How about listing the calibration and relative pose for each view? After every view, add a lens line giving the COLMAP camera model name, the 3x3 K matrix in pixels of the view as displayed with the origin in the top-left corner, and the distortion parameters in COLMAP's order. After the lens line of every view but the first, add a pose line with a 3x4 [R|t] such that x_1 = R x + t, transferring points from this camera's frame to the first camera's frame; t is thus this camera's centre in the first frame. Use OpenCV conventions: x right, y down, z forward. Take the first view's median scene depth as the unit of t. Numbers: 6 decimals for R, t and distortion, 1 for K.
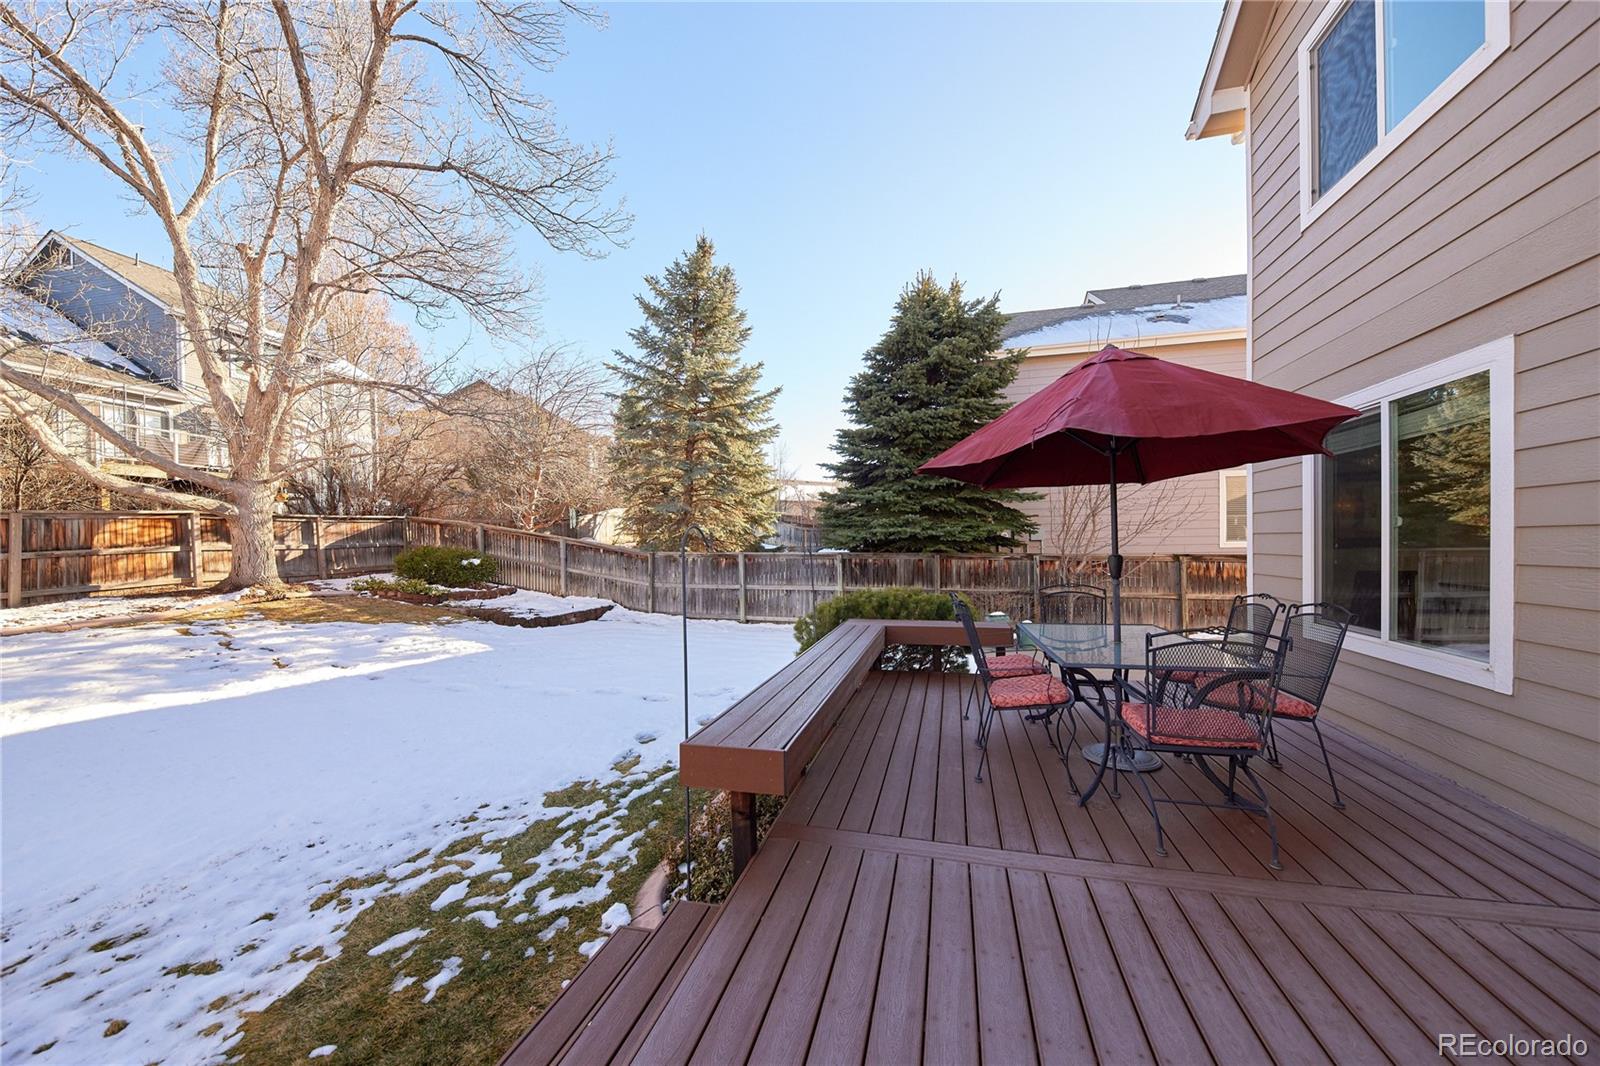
lens RADIAL K [[564.4, 0, 806.0], [0, 564.4, 553.5], [0, 0, 1]] dist [0.000526, -0.002452]
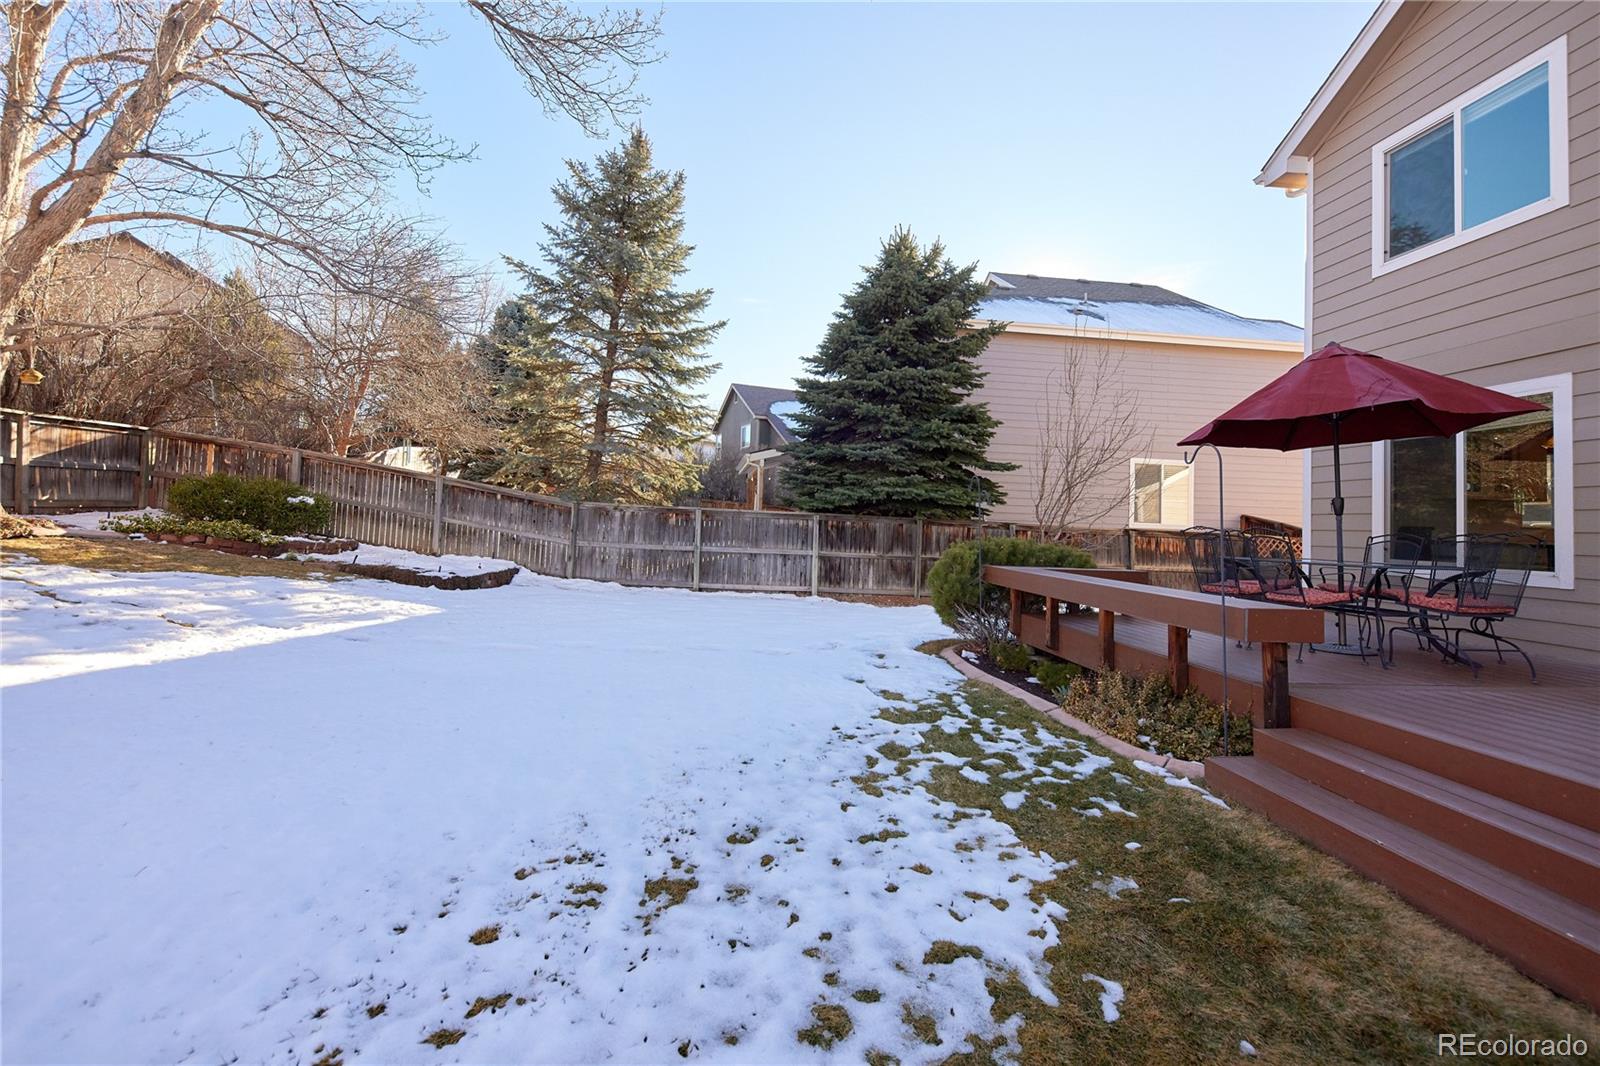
lens RADIAL K [[690.0, 0, 802.6], [0, 690.0, 508.9], [0, 0, 1]] dist [0.007804, -0.000693]
pose [[0.934606, 0.055836, 0.351274, -0.399717], [-0.041346, 0.997961, -0.048624, 0.052765], [-0.353273, 0.030920, 0.935009, -0.029326]]
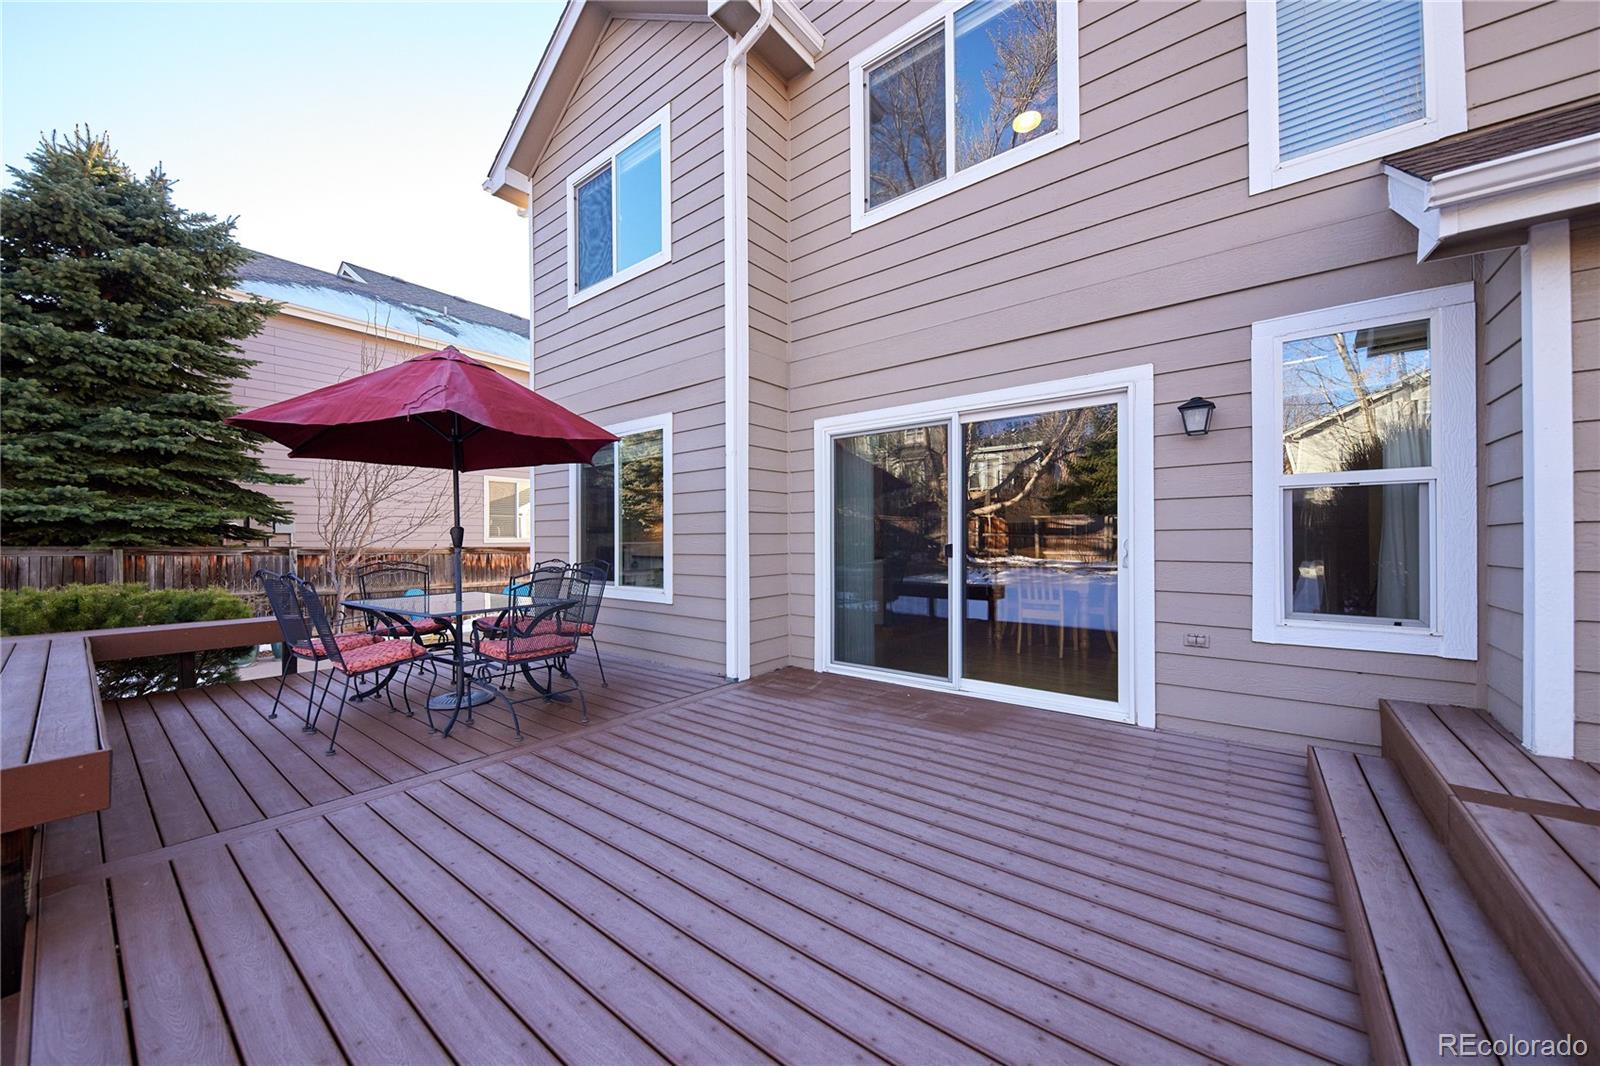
lens RADIAL K [[564.4, 0, 790.0], [0, 564.4, 537.1], [0, 0, 1]] dist [0.000526, -0.002452]
pose [[0.409894, 0.015283, 0.912005, -0.060853], [0.013841, 0.999640, -0.022973, 0.015919], [-0.912028, 0.022040, 0.409535, -0.027272]]
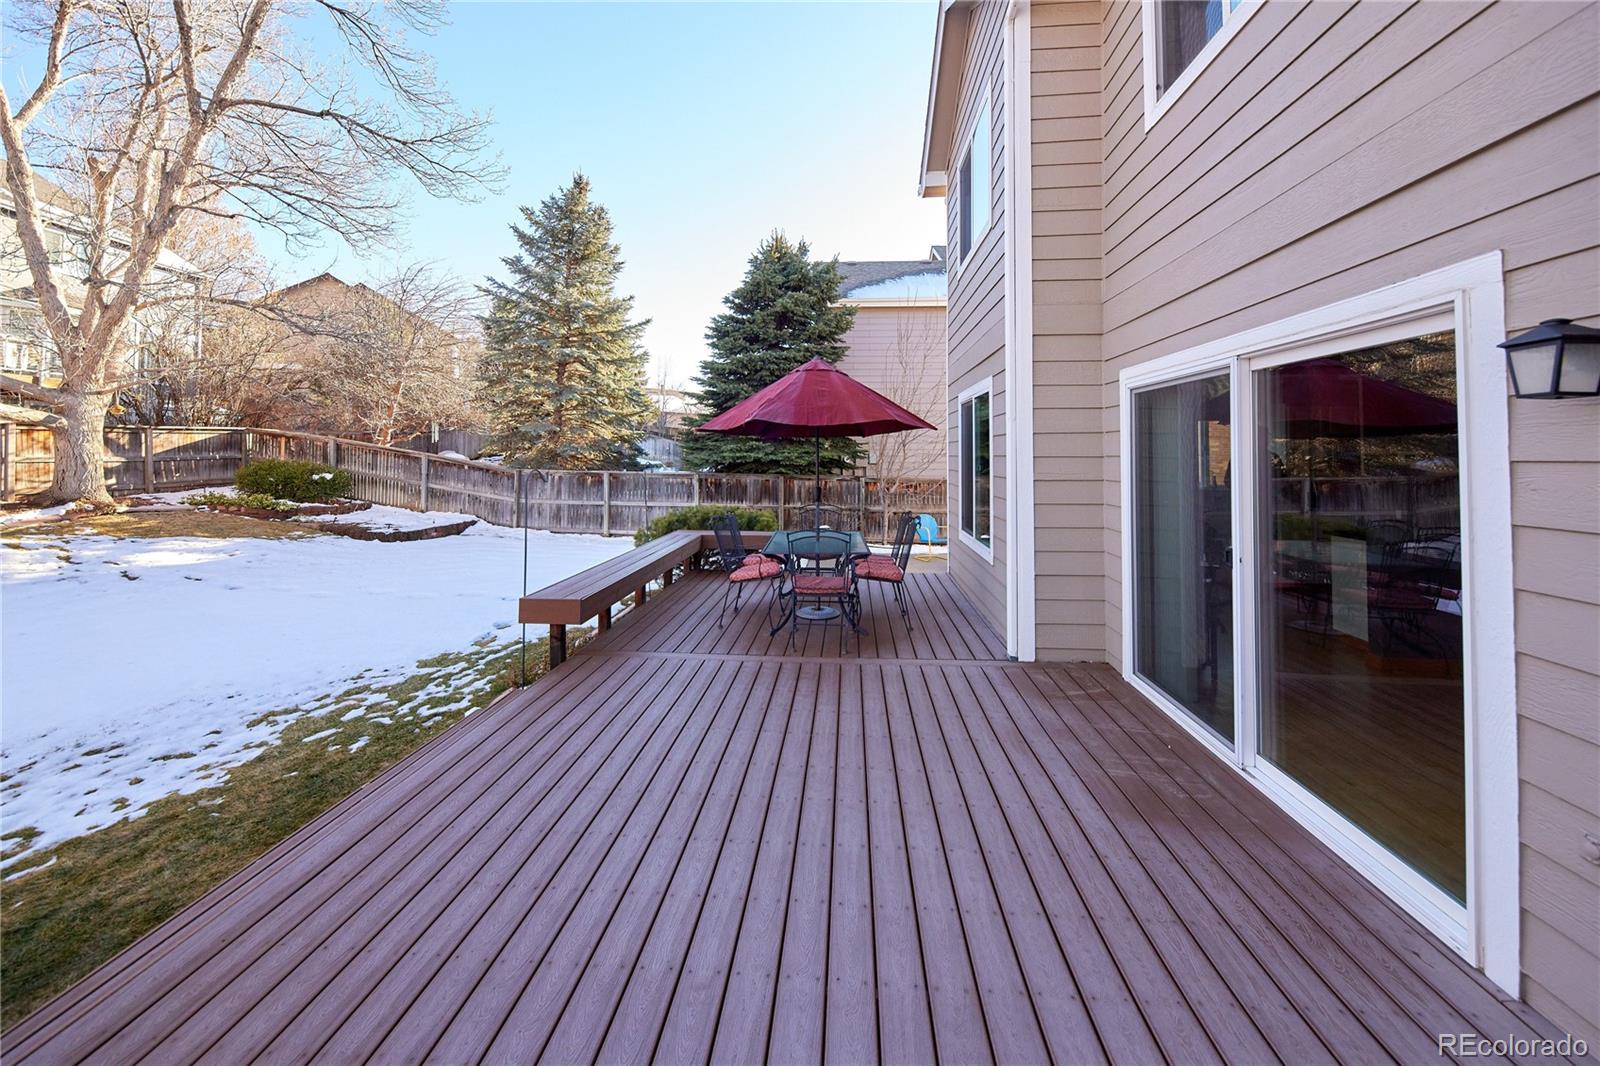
lens RADIAL K [[564.4, 0, 789.4], [0, 564.4, 446.2], [0, 0, 1]] dist [0.000526, -0.002452]
pose [[0.984410, 0.021885, 0.174522, 0.050229], [-0.014873, 0.999033, -0.041385, -0.011880], [-0.175259, 0.038144, 0.983783, -0.154388]]
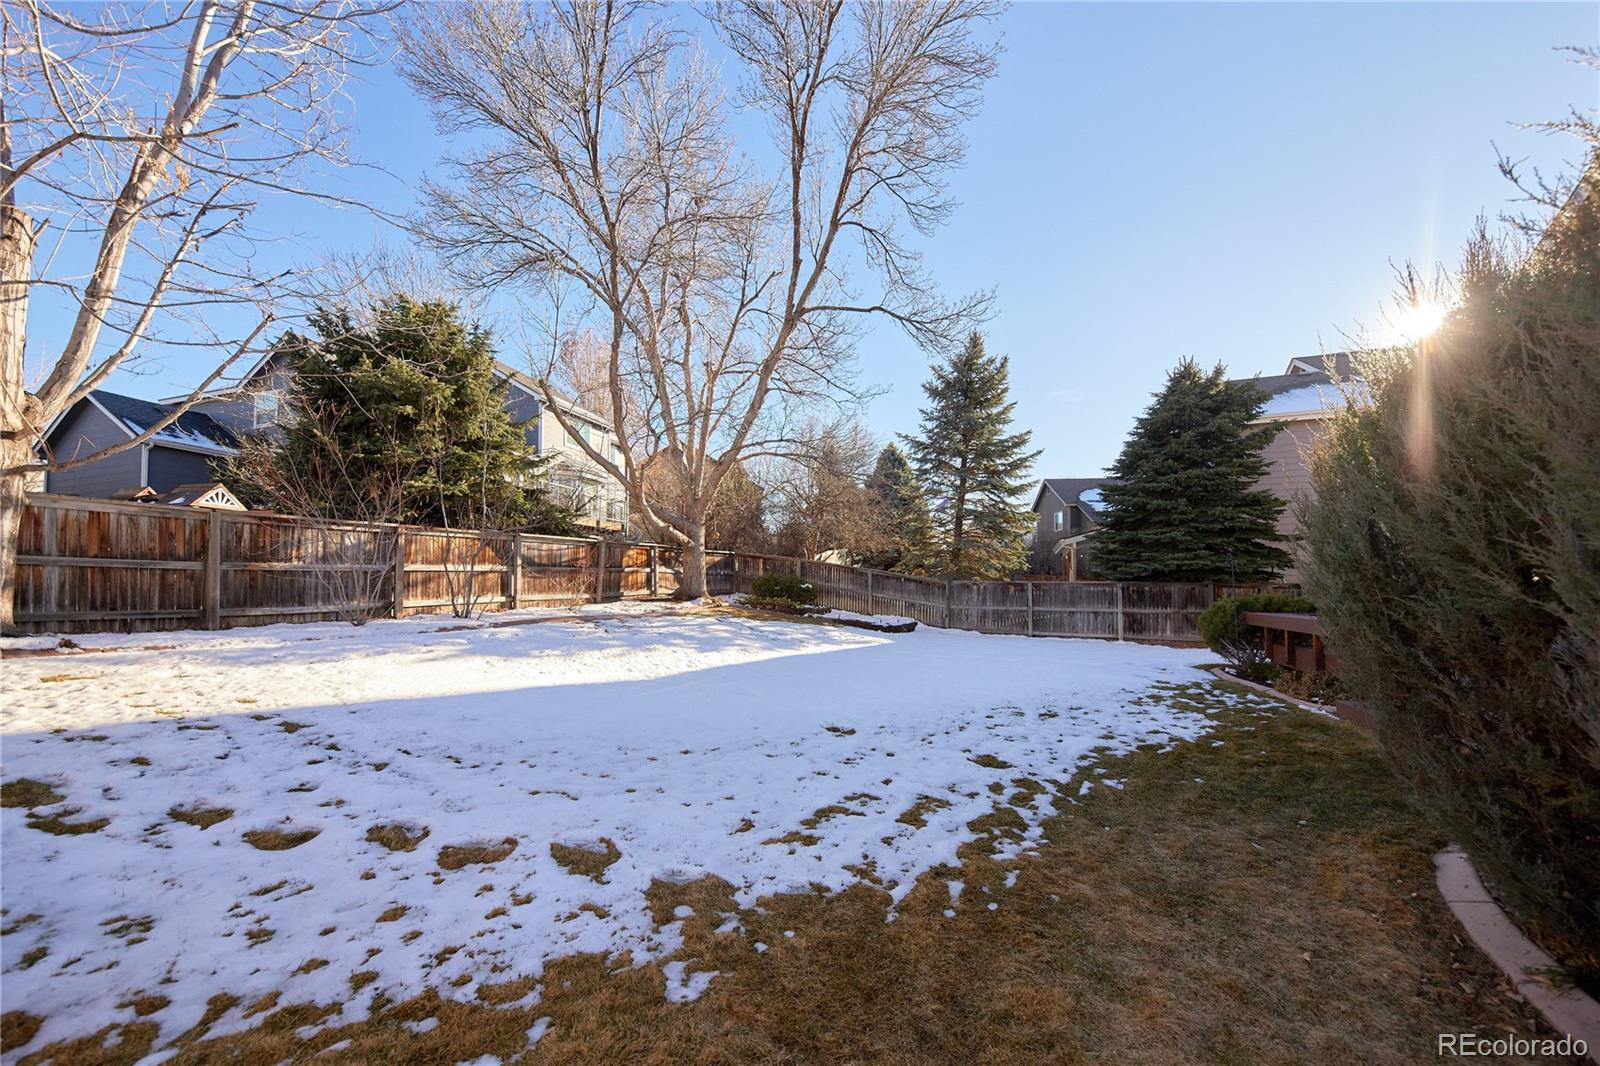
lens RADIAL K [[564.4, 0, 811.9], [0, 564.4, 579.6], [0, 0, 1]] dist [0.000526, -0.002452]
pose [[0.990747, 0.015505, -0.134830, -0.514186], [-0.021141, 0.998957, -0.040472, 0.067049], [0.134062, 0.042948, 0.990042, -0.383205]]
